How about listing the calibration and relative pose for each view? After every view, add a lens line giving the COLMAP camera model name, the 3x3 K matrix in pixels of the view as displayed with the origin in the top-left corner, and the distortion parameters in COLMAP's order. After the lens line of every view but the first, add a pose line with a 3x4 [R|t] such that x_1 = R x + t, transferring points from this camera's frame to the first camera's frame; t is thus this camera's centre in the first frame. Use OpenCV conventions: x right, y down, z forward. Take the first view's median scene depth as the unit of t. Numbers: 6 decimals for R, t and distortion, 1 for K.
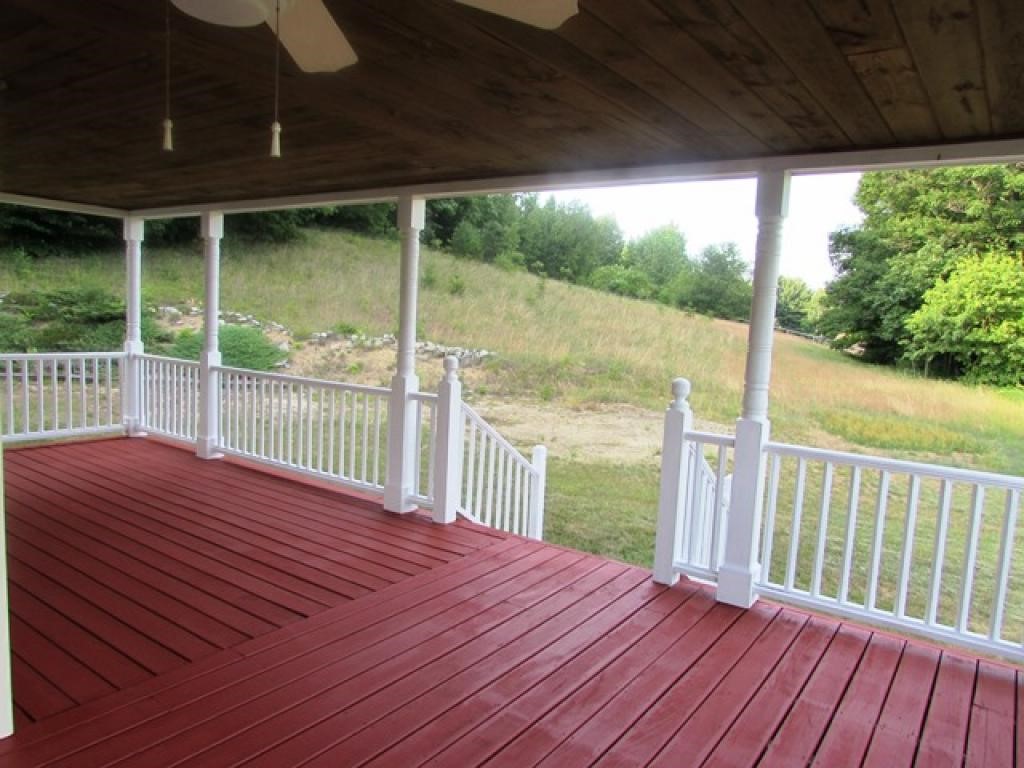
lens RADIAL K [[727.1, 0, 520.1], [0, 727.1, 376.9], [0, 0, 1]] dist [-0.015747, -0.011561]
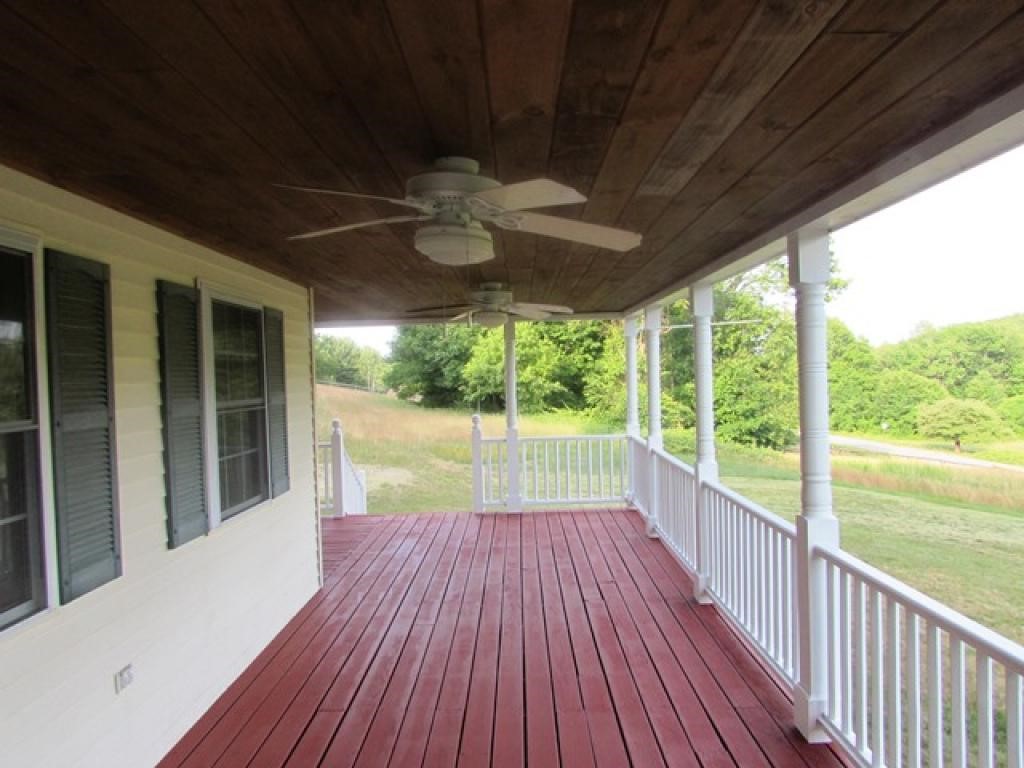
lens RADIAL K [[727.1, 0, 510.5], [0, 727.1, 391.0], [0, 0, 1]] dist [-0.015747, -0.011561]
pose [[0.825882, -0.087354, 0.557035, -0.105592], [0.122069, 0.992197, -0.025389, -0.000014], [-0.550471, 0.088965, 0.830101, -0.099299]]
